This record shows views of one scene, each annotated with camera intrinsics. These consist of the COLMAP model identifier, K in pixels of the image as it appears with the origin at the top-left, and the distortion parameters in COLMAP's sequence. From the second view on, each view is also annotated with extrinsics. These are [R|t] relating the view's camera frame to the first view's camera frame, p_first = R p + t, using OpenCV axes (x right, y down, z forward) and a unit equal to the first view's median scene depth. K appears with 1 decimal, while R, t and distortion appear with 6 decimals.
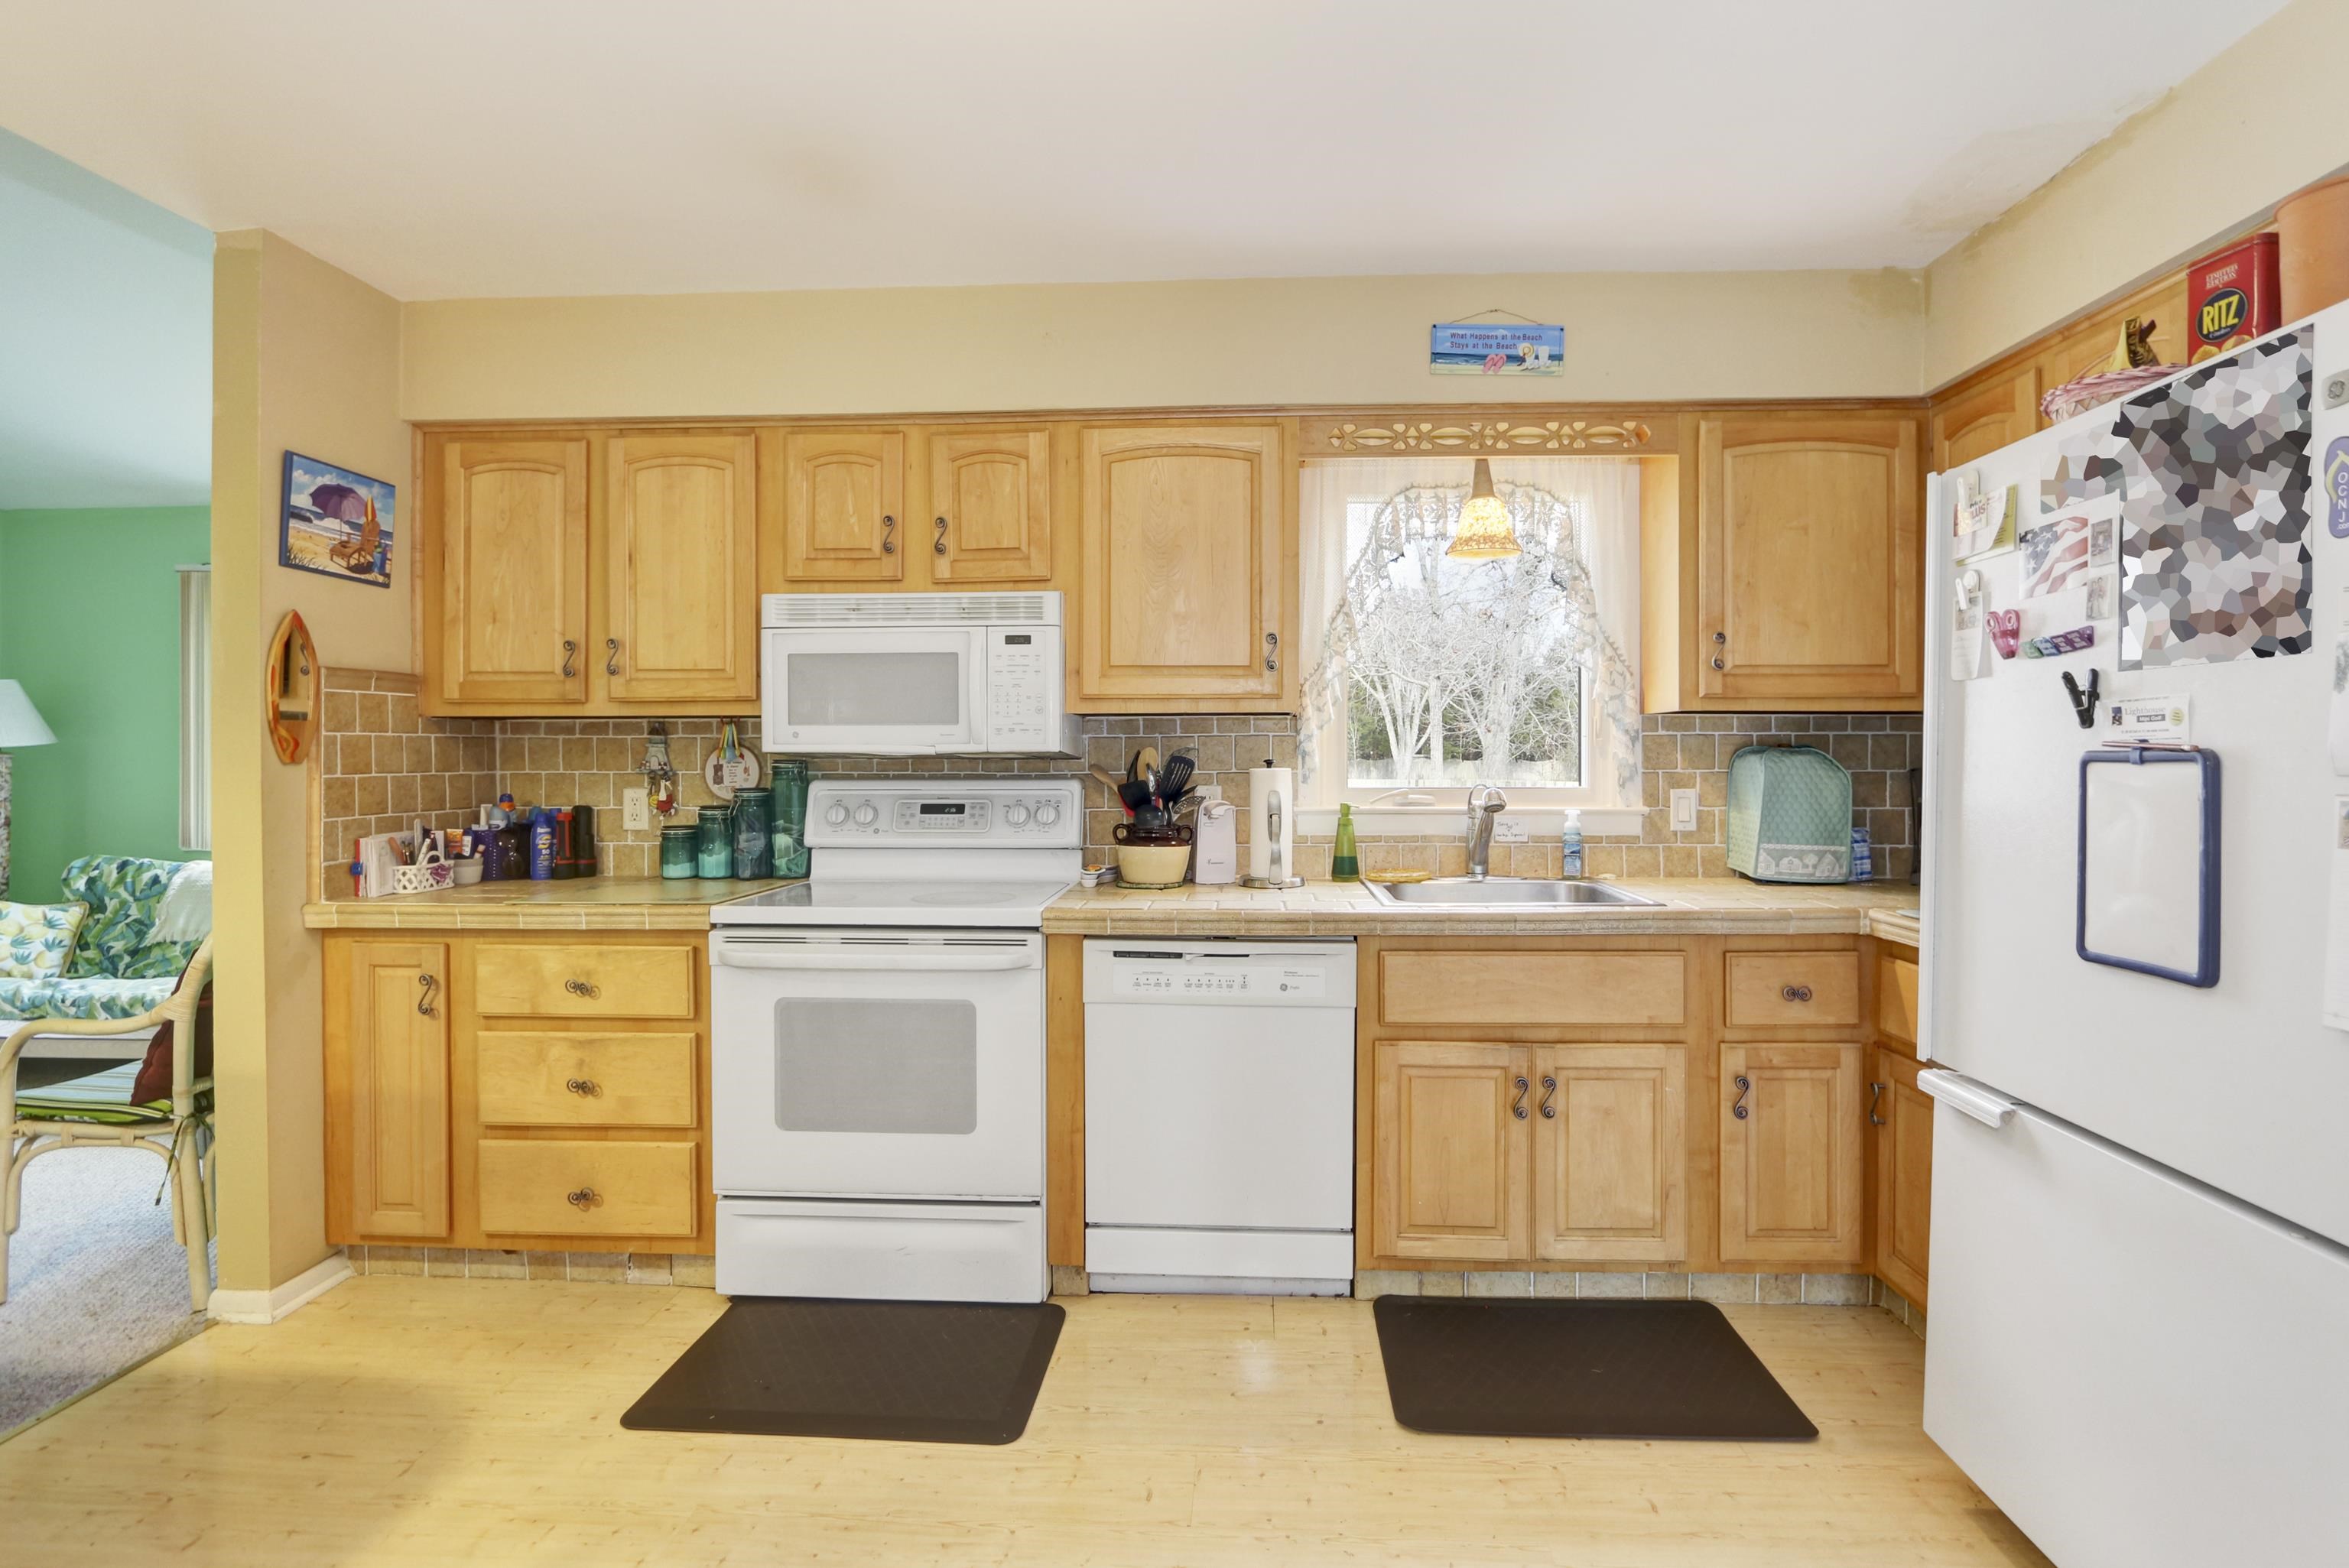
lens RADIAL K [[1124.6, 0, 1179.8], [0, 1124.6, 764.9], [0, 0, 1]] dist [-0.000252, -0.000119]
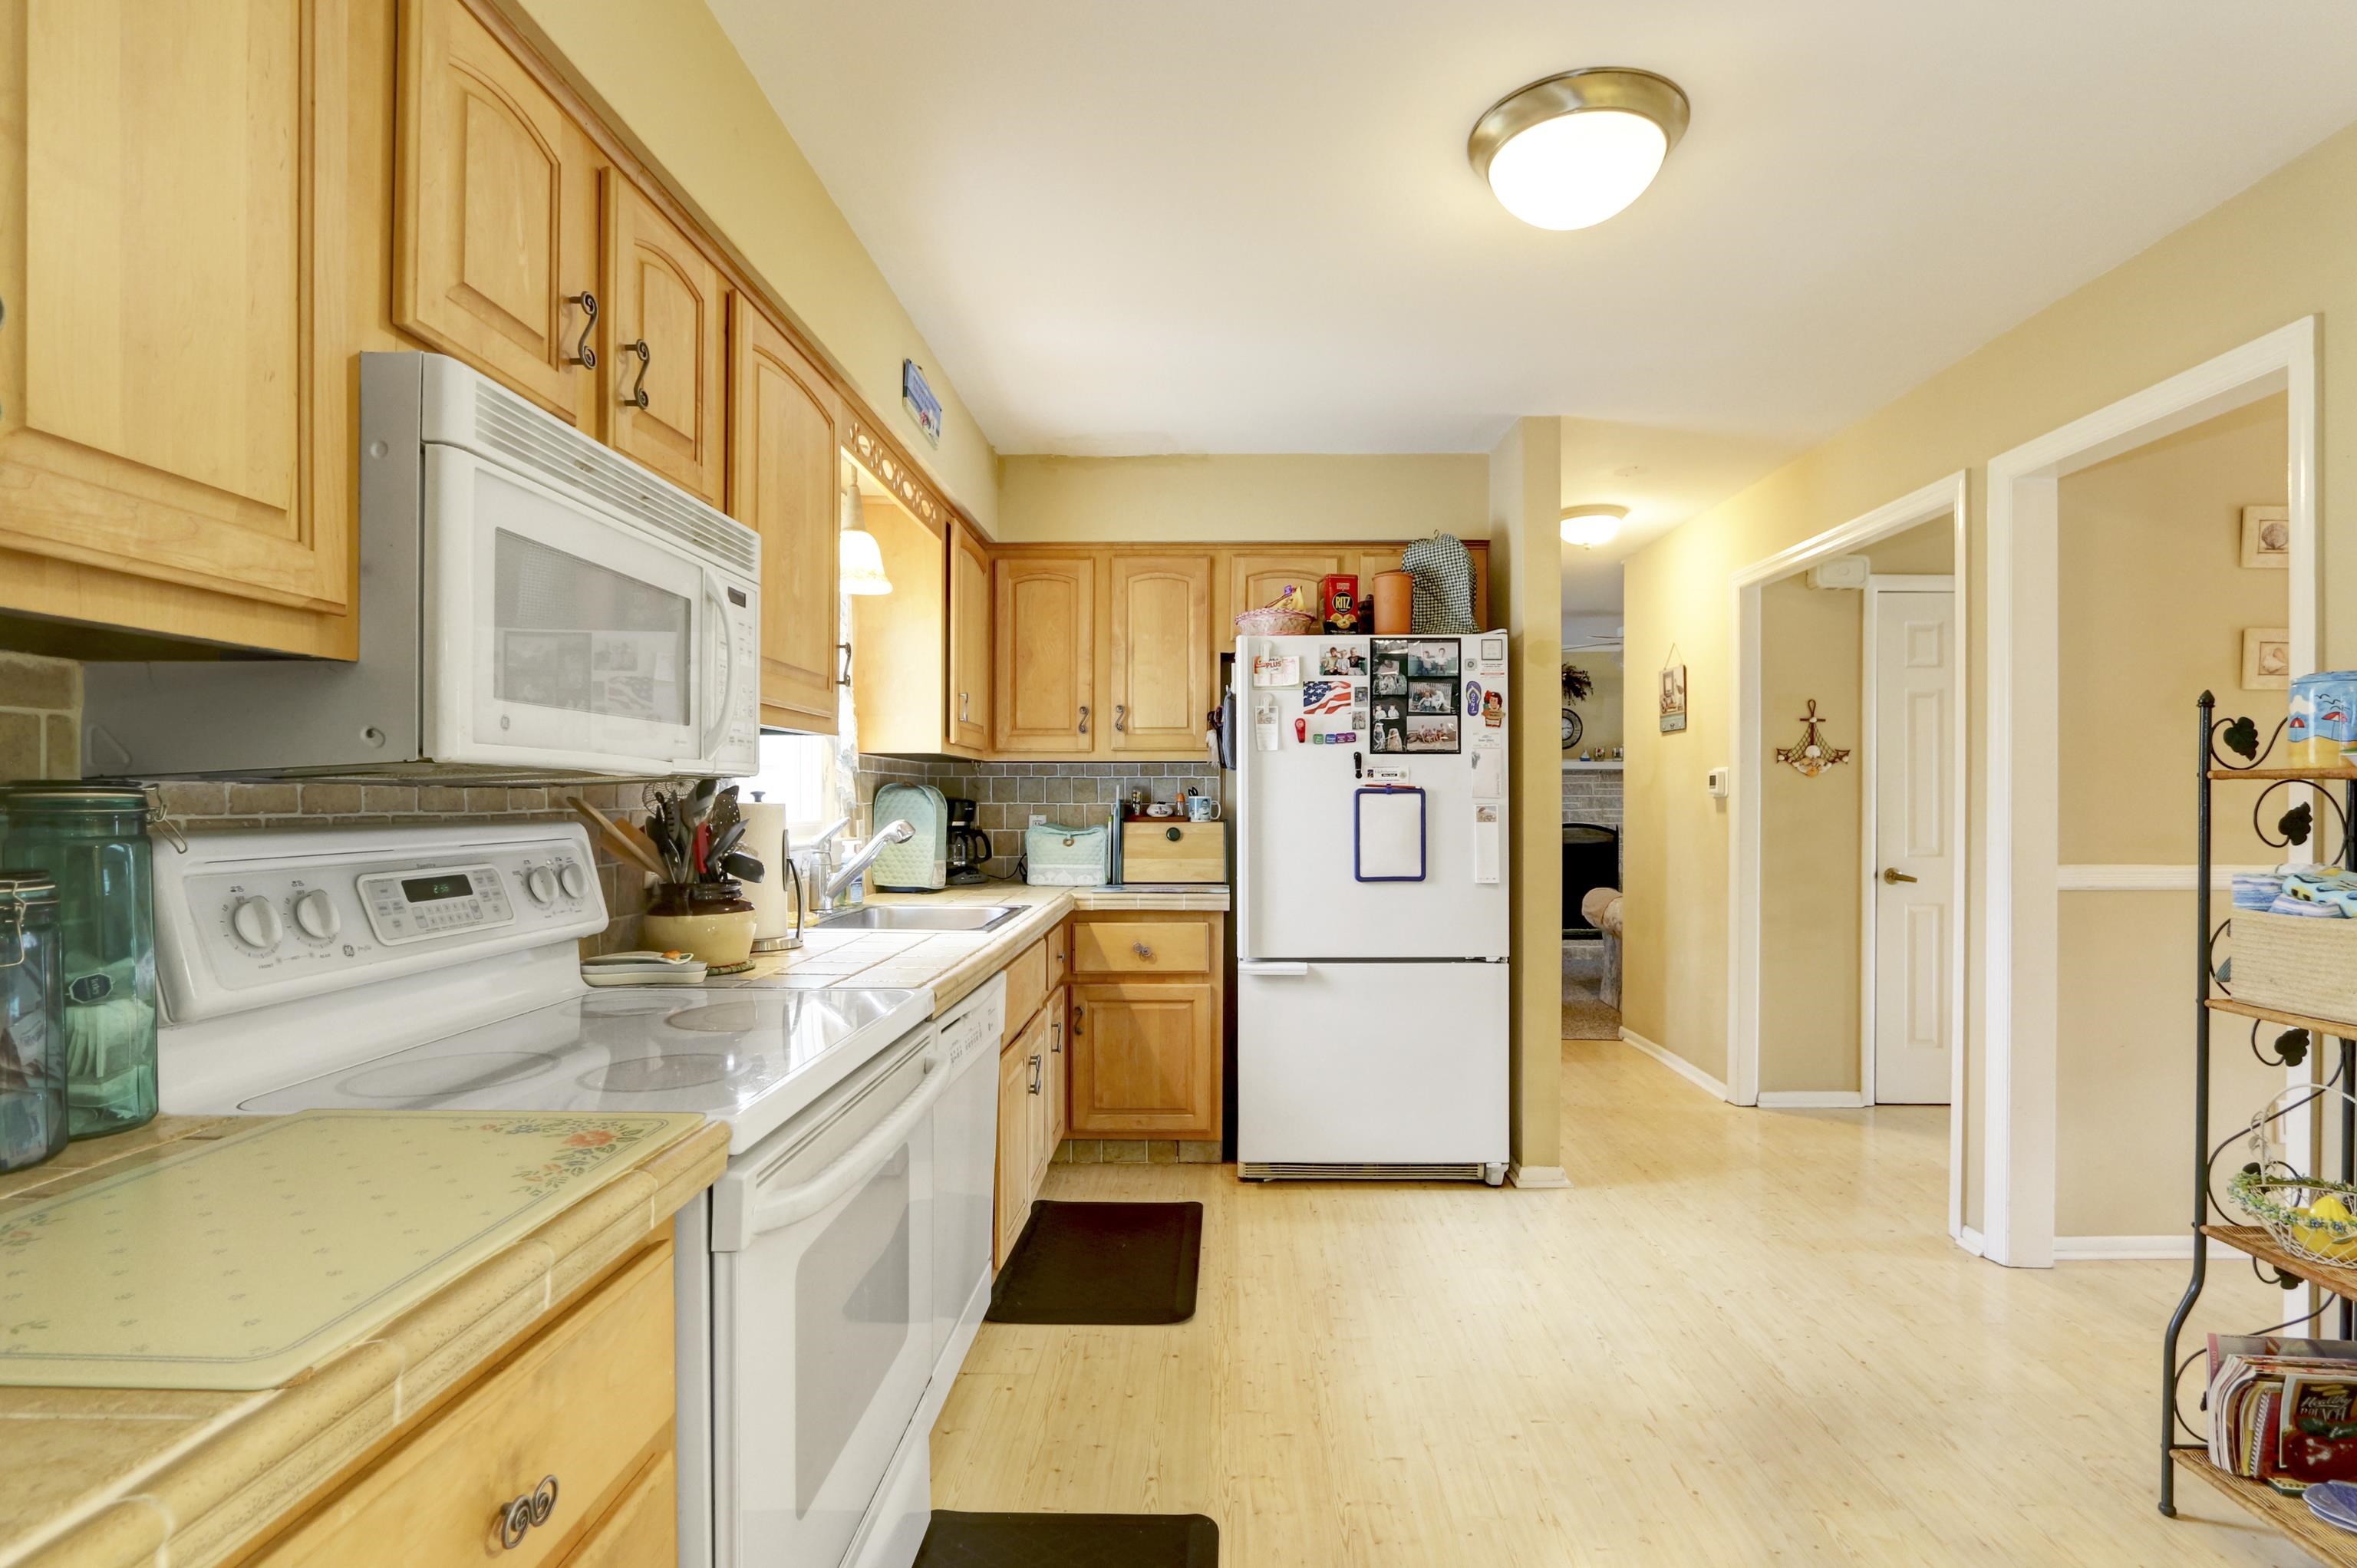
lens RADIAL K [[1128.4, 0, 1180.3], [0, 1128.4, 796.4], [0, 0, 1]] dist [-0.000252, -0.000119]
pose [[-0.033548, 0.000880, 0.999437, -1.445239], [0.004954, 0.999987, -0.000714, 0.003910], [-0.999425, 0.004927, -0.033552, 1.434176]]
